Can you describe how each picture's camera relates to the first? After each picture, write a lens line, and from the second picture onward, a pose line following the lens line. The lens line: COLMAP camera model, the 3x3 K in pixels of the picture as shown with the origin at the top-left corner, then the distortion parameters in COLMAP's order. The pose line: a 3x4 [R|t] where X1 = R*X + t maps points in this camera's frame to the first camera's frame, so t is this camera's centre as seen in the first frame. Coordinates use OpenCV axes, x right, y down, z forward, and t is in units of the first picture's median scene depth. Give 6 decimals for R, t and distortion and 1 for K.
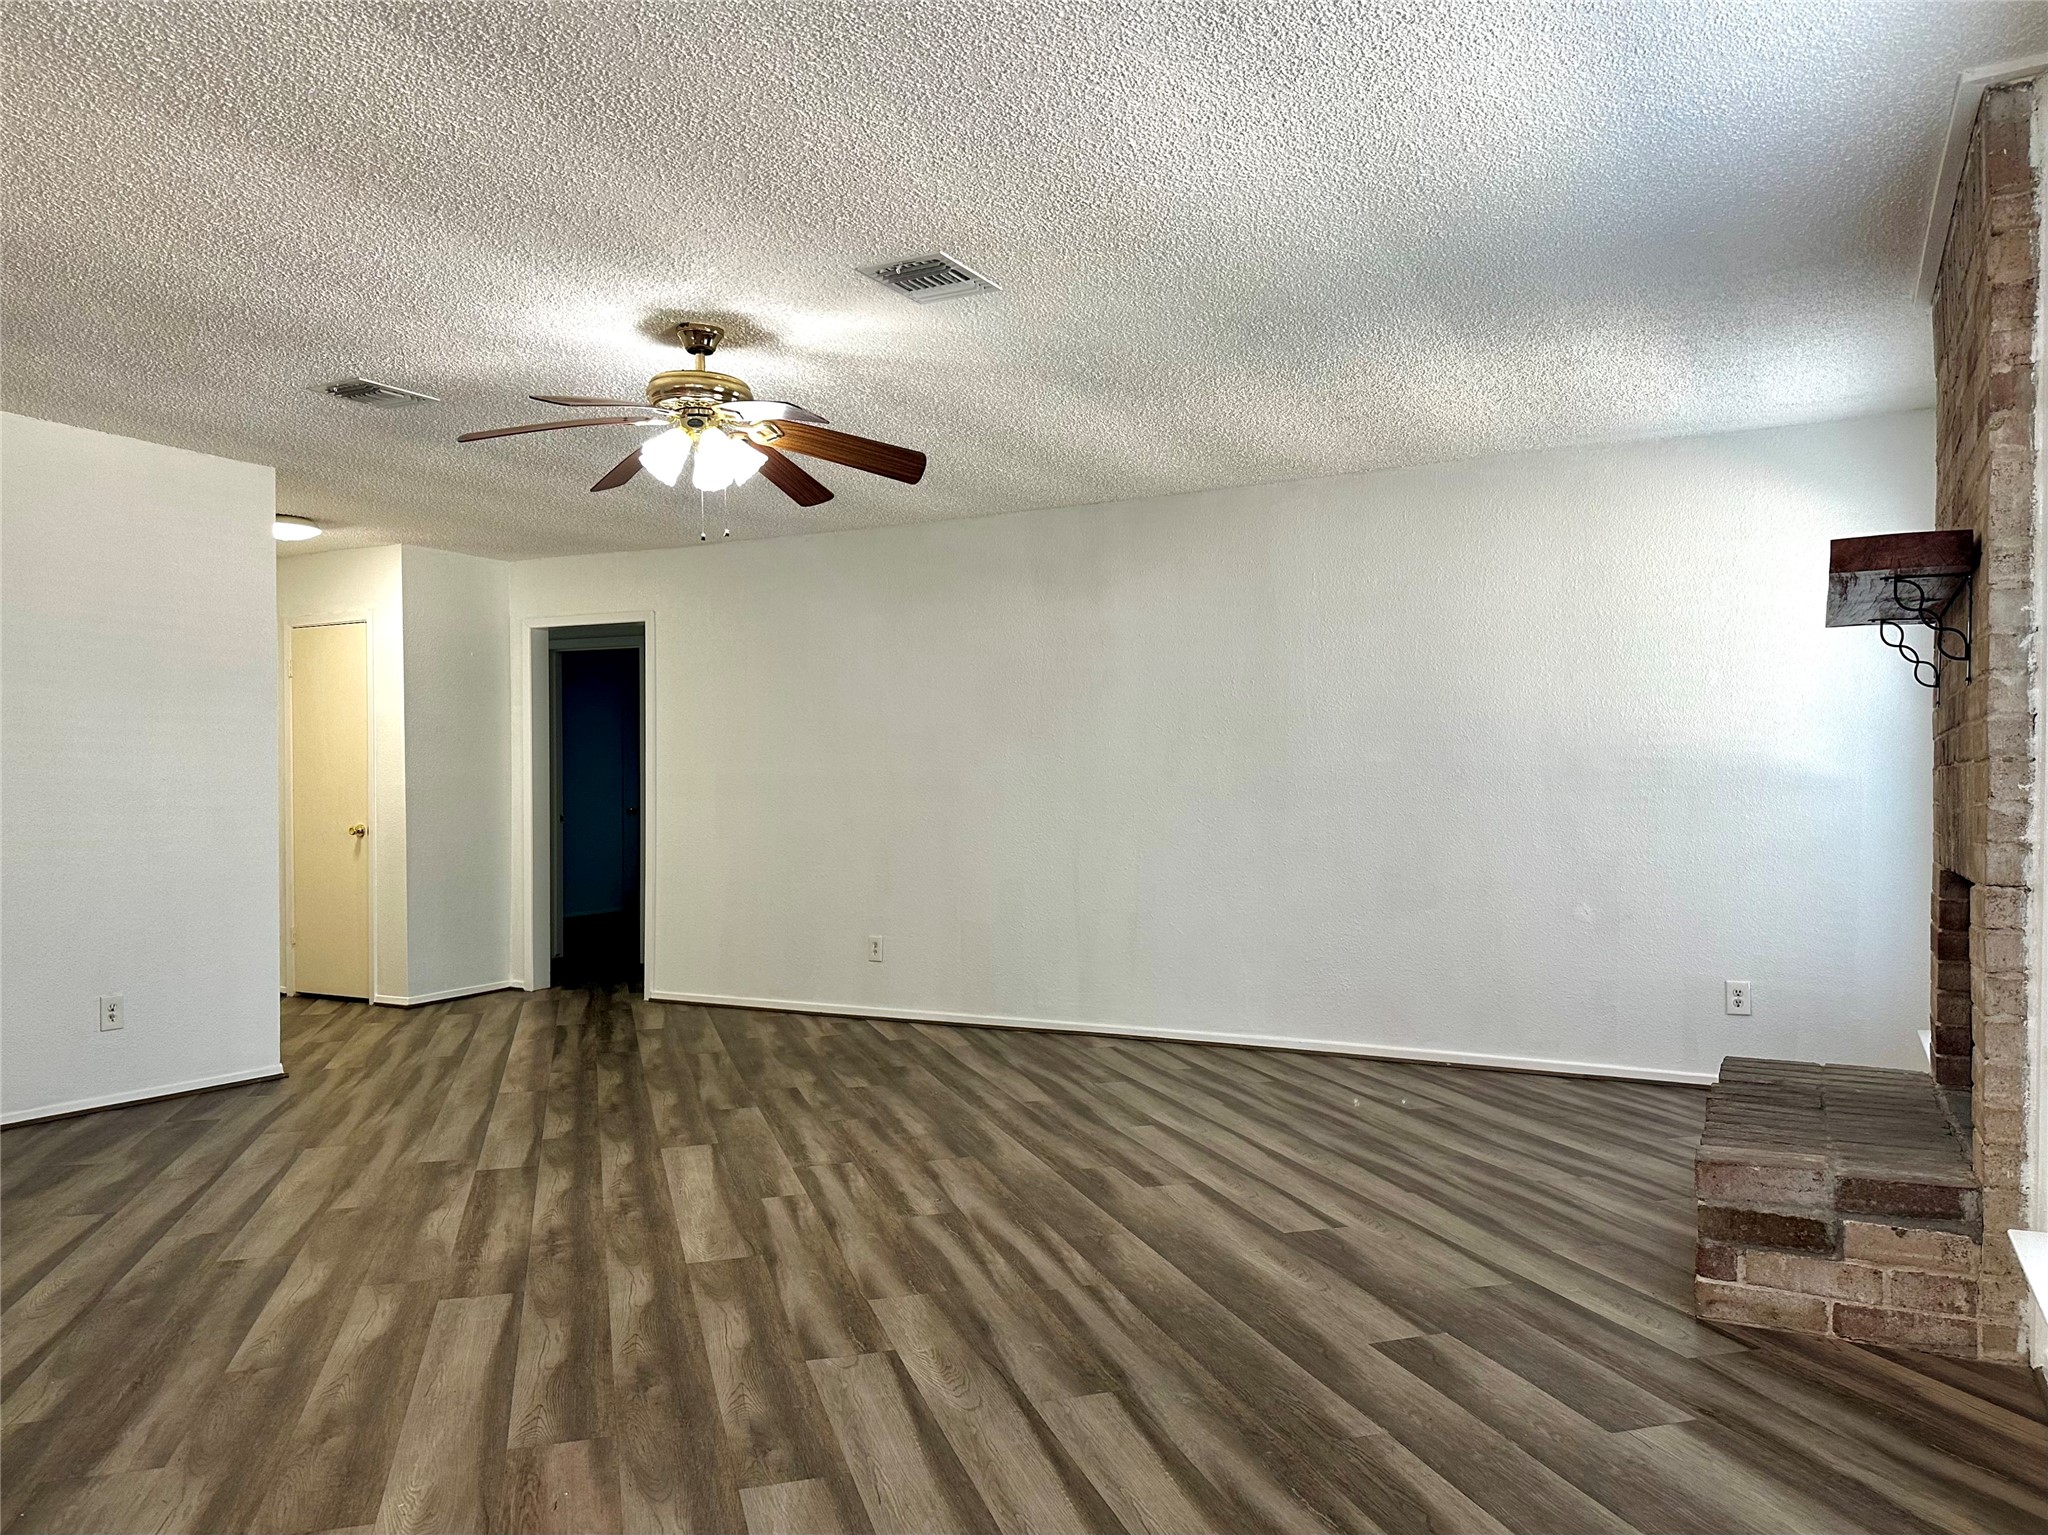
lens RADIAL K [[1539.2, 0, 1024.0], [0, 1539.2, 767.5], [0, 0, 1]] dist [0.039371, -0.003935]
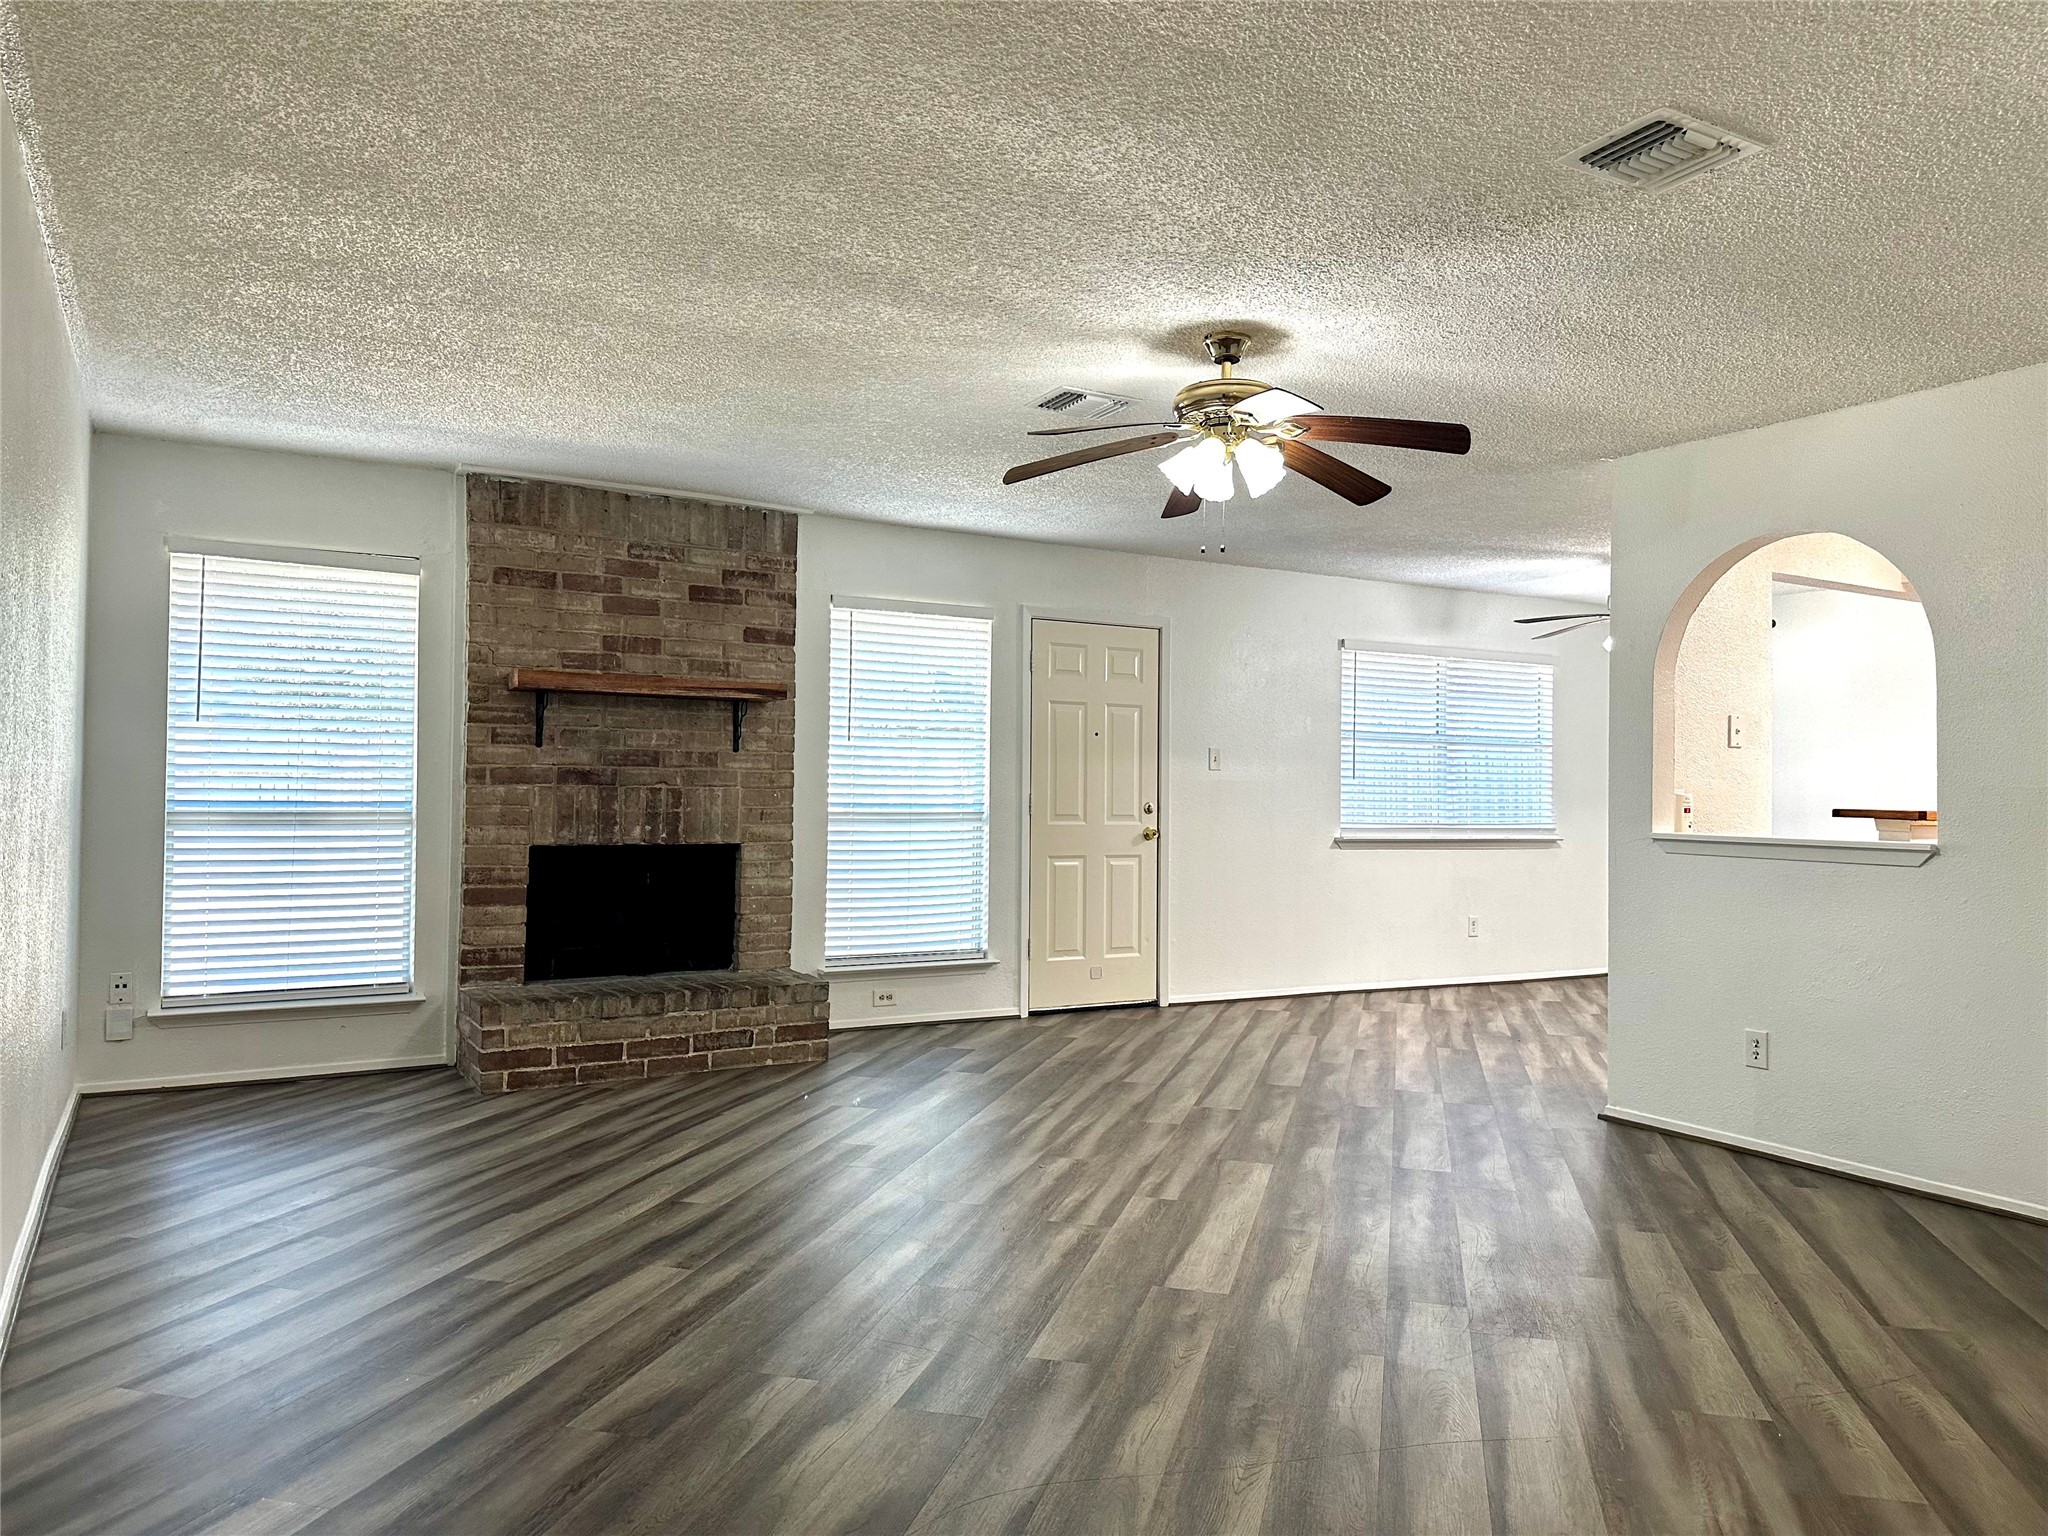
lens RADIAL K [[1409.1, 0, 1024.0], [0, 1409.1, 768.0], [0, 0, 1]] dist [0.034835, -0.000525]
pose [[-0.855763, 0.003531, 0.517357, -0.575670], [-0.013757, 0.999468, -0.029578, 0.014672], [-0.517186, -0.032429, -0.855259, 1.871648]]
